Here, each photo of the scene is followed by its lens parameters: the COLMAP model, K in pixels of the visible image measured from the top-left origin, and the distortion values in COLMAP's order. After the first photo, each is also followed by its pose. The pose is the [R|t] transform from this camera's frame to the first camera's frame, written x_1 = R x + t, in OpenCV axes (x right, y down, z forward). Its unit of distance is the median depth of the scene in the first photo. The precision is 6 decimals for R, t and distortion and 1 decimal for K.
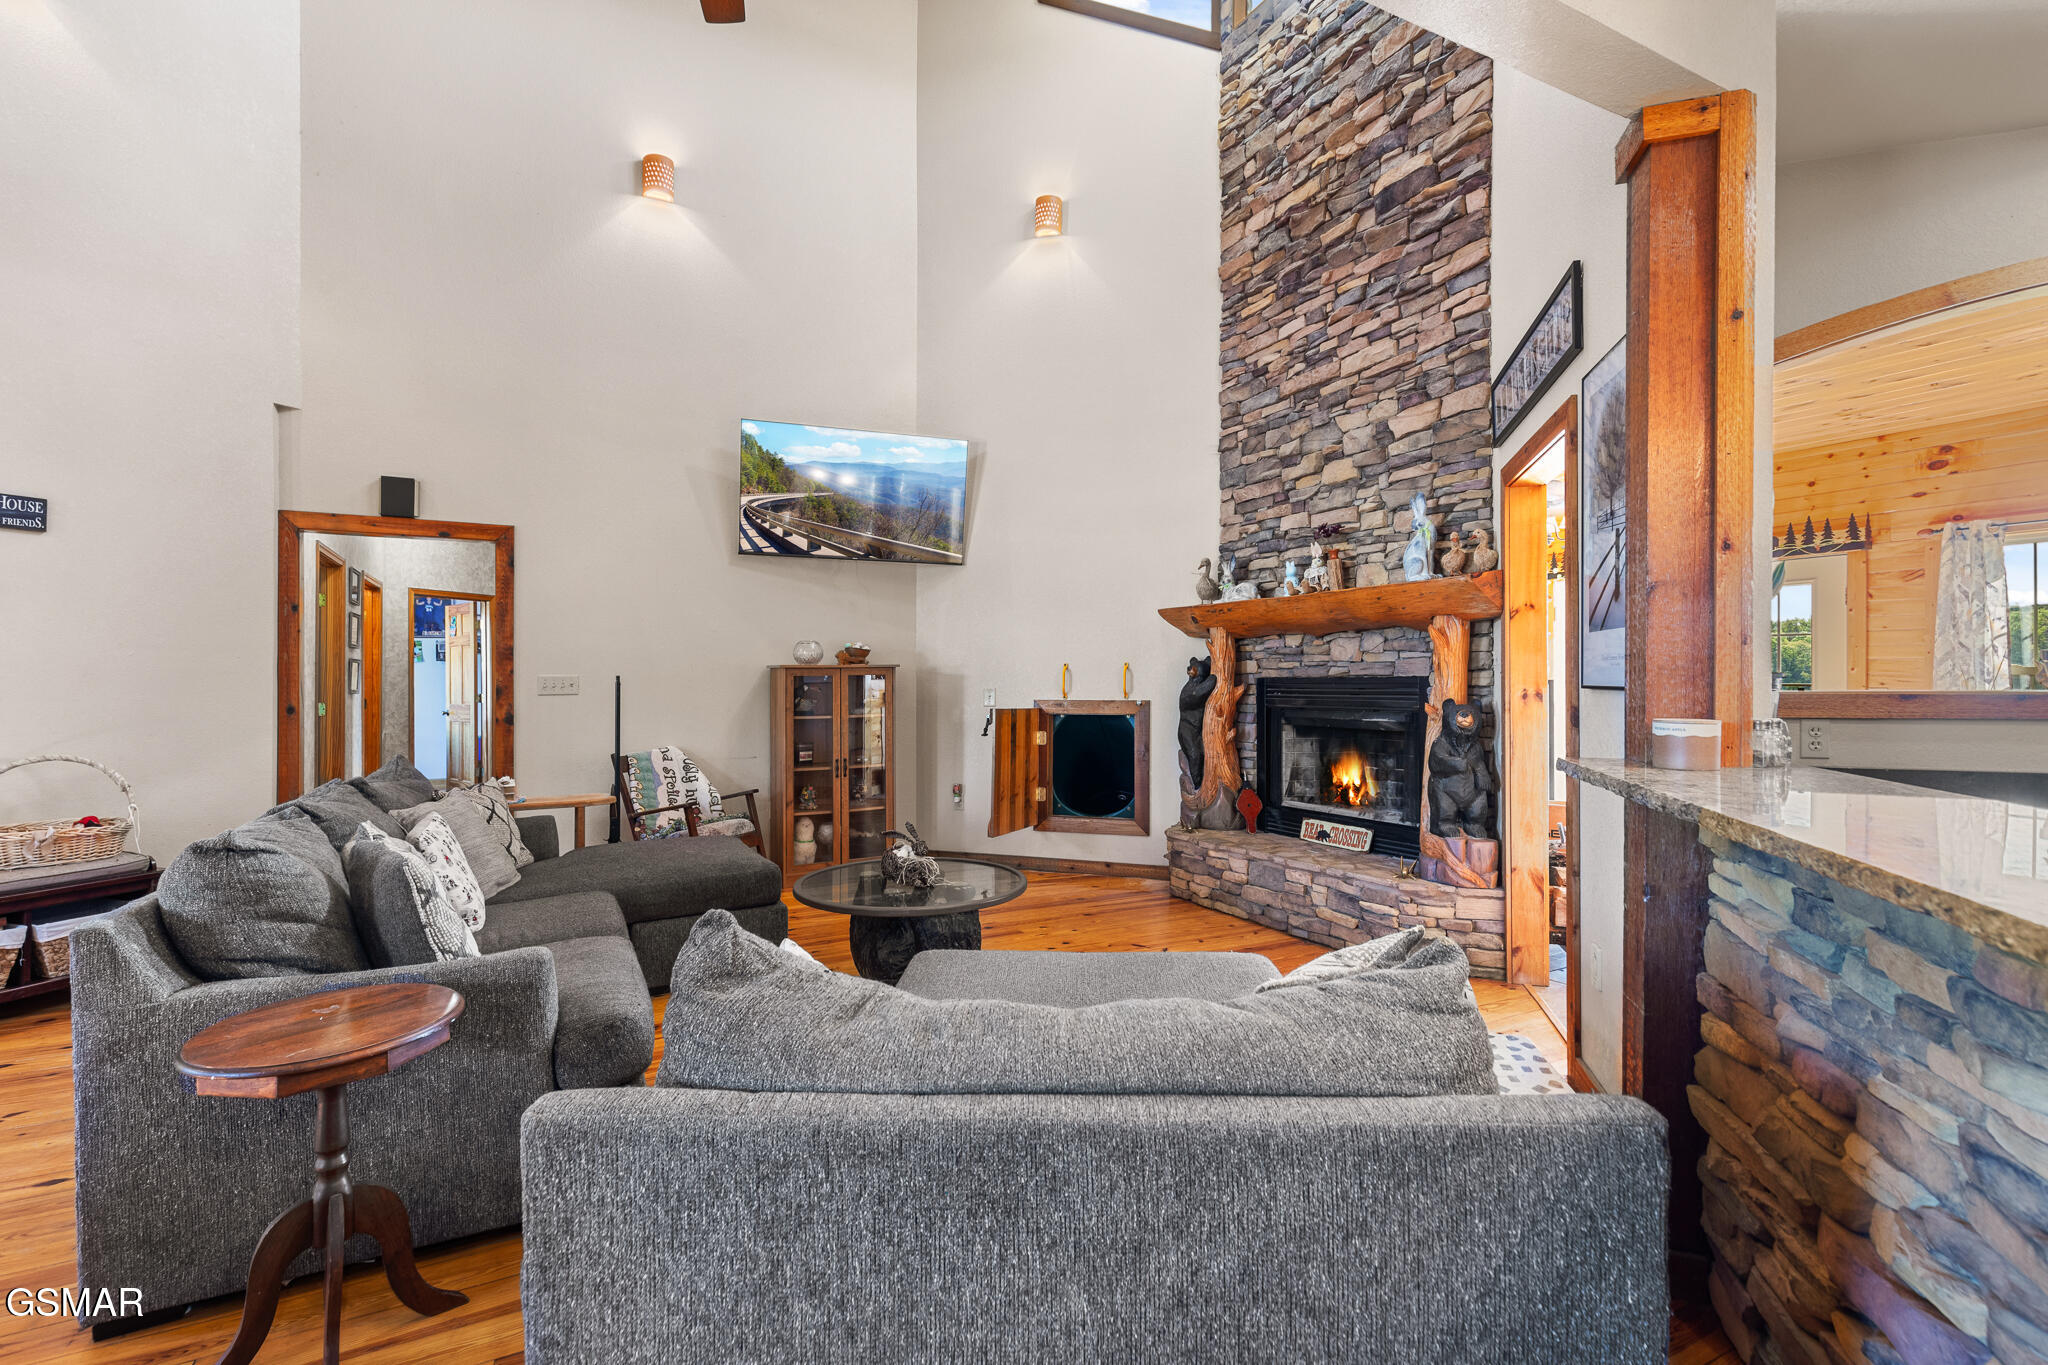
lens RADIAL K [[940.7, 0, 1027.9], [0, 940.7, 665.2], [0, 0, 1]] dist [0.004108, 0.001065]
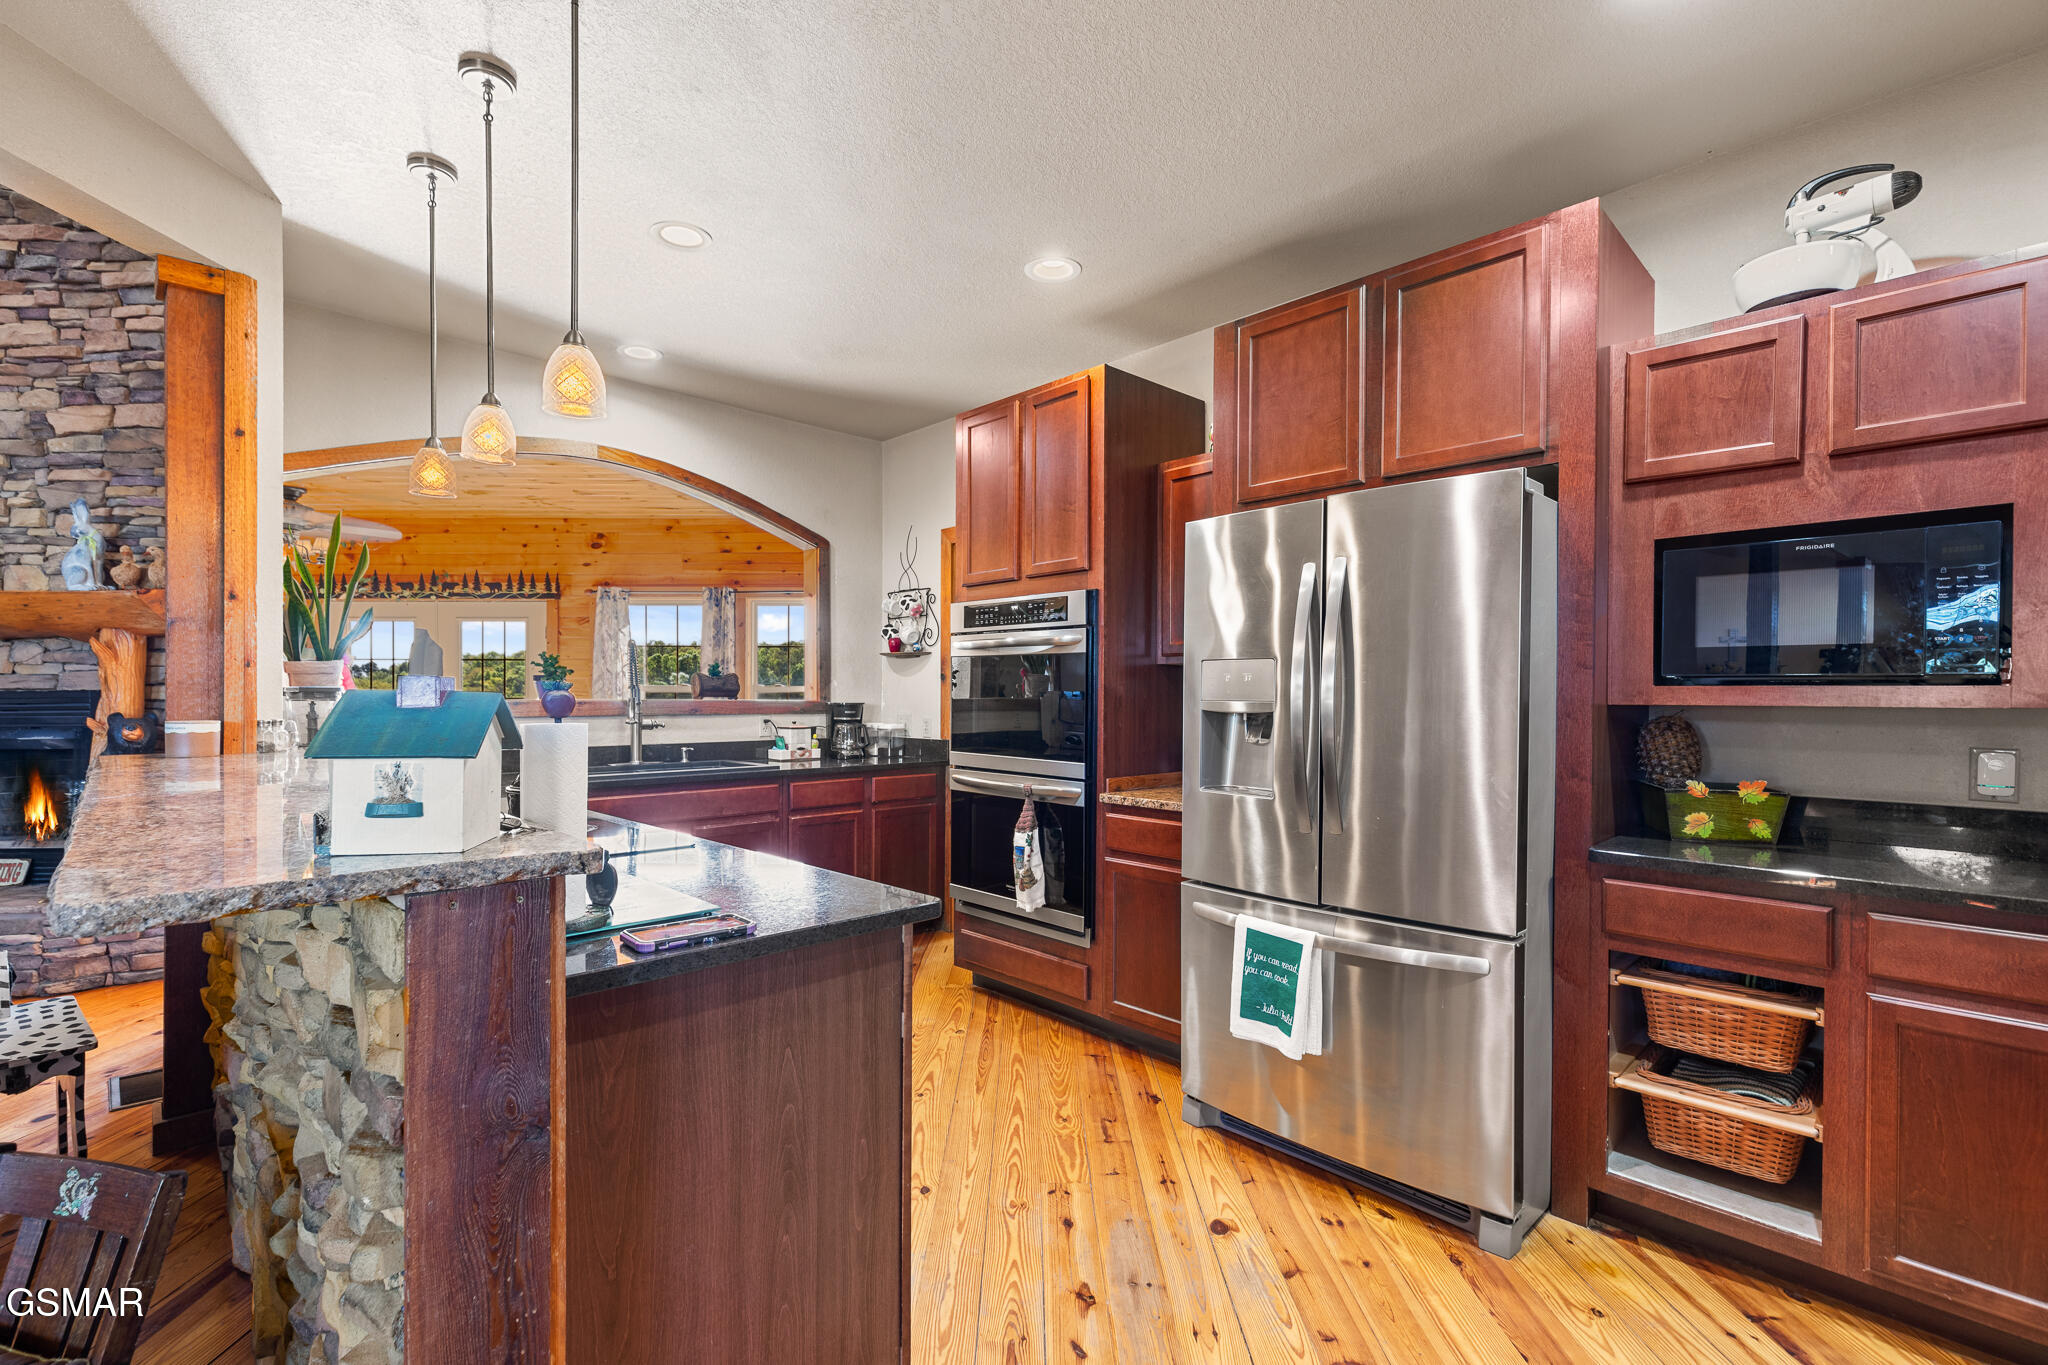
lens RADIAL K [[918.4, 0, 1022.7], [0, 918.4, 702.9], [0, 0, 1]] dist [0.003134, 0.000678]
pose [[0.471930, -0.007203, 0.881606, 0.035768], [-0.013104, 0.999799, 0.015183, -0.001811], [-0.881538, -0.018718, 0.471741, -0.276657]]
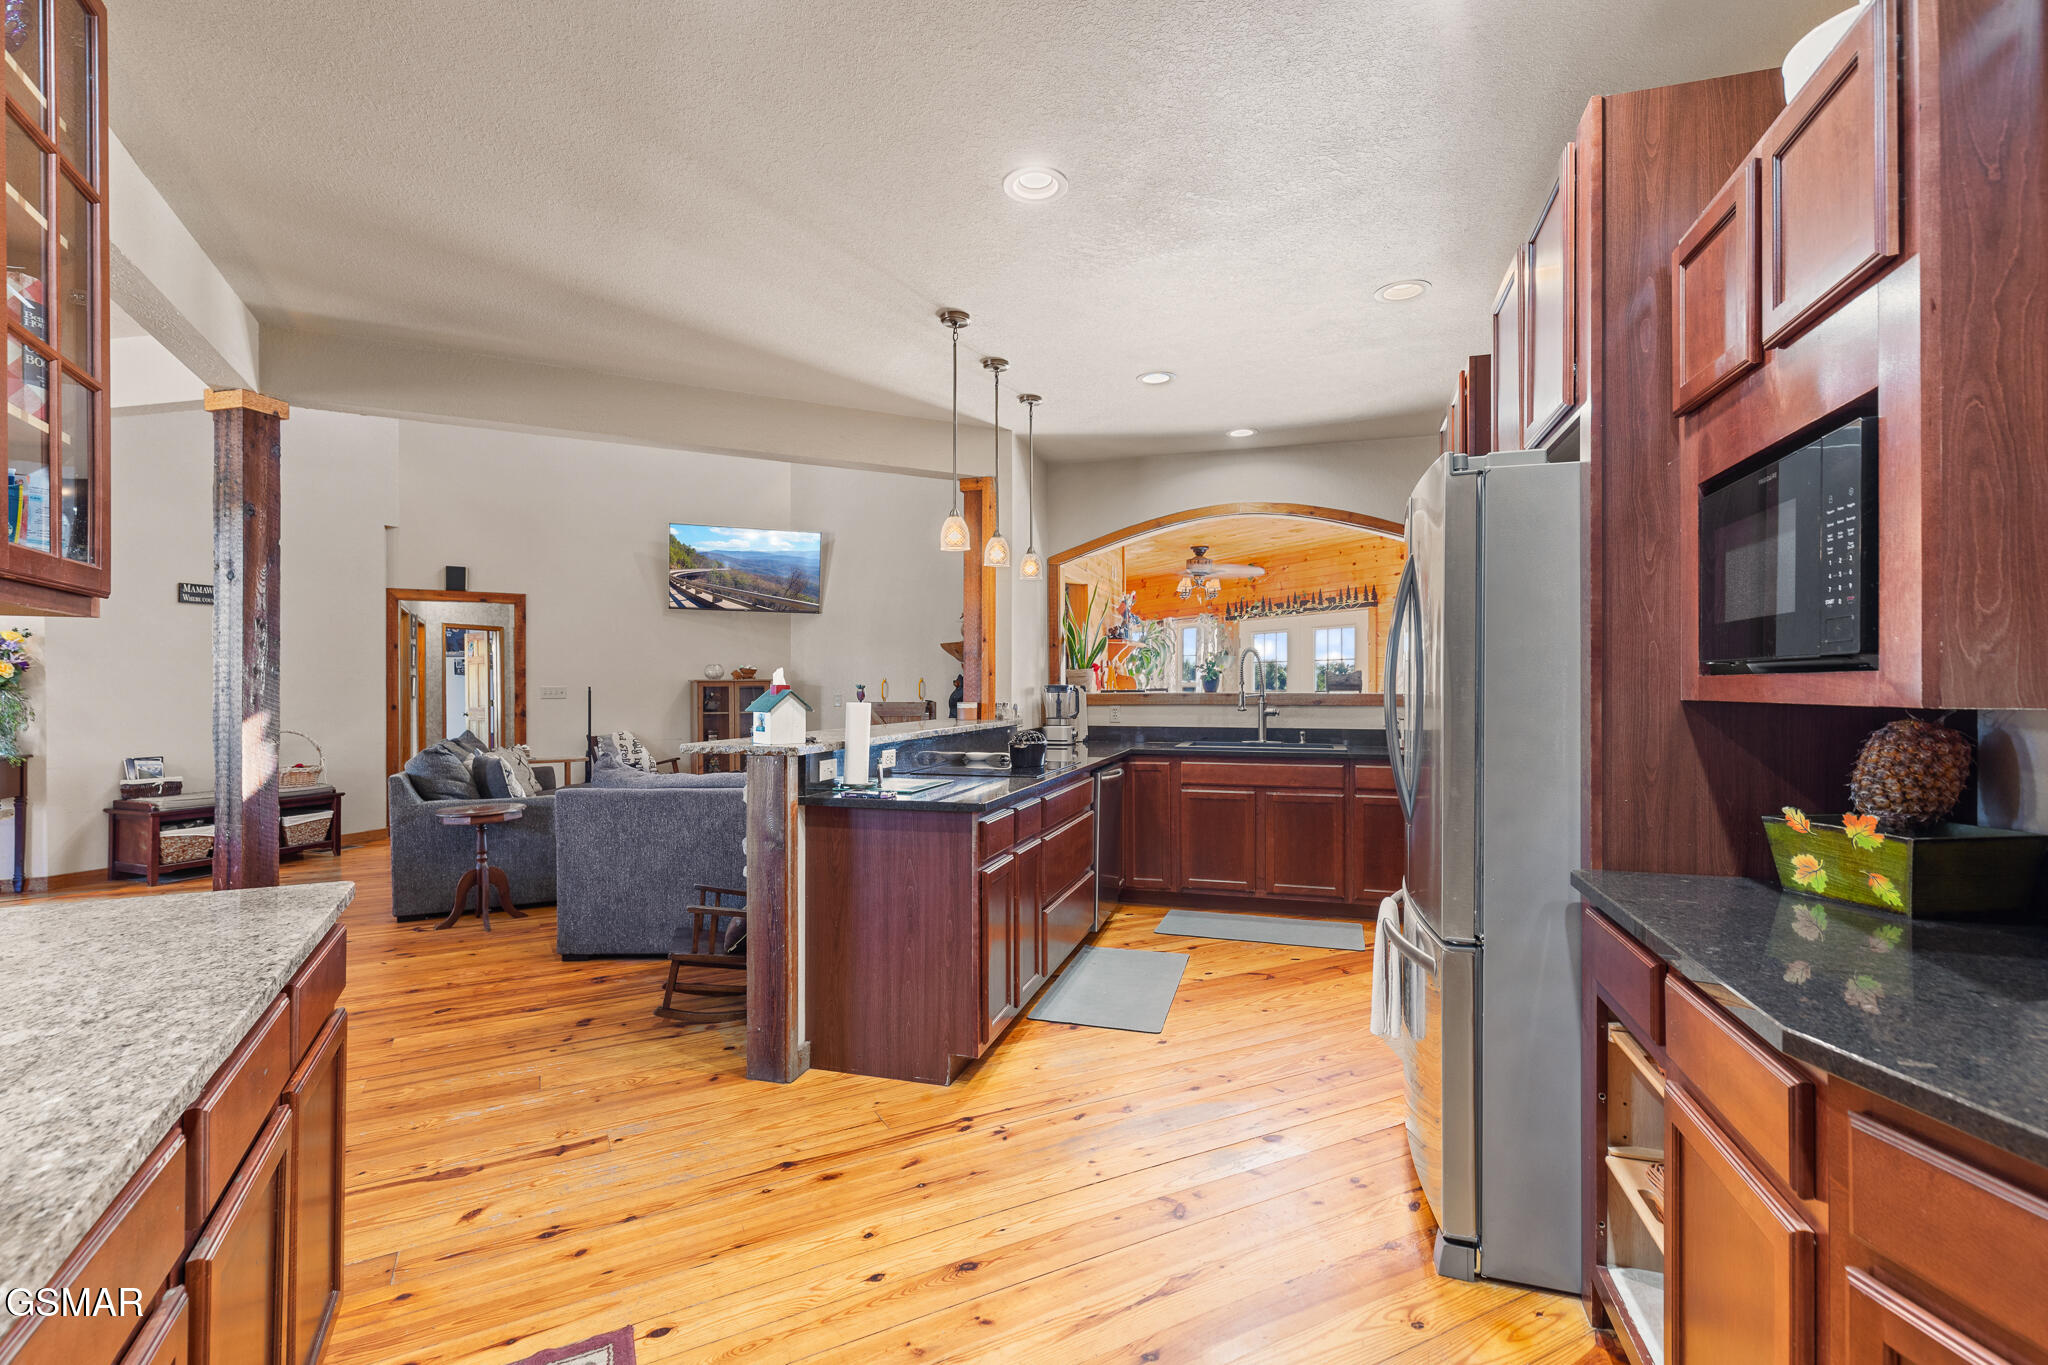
lens RADIAL K [[936.3, 0, 1024.0], [0, 936.3, 682.5], [0, 0, 1]] dist [-0.000649, -0.000323]
pose [[0.999936, -0.001059, 0.011245, 0.333298], [0.000971, 0.999970, 0.007745, -0.008692], [-0.011253, -0.007734, 0.999907, -0.706588]]
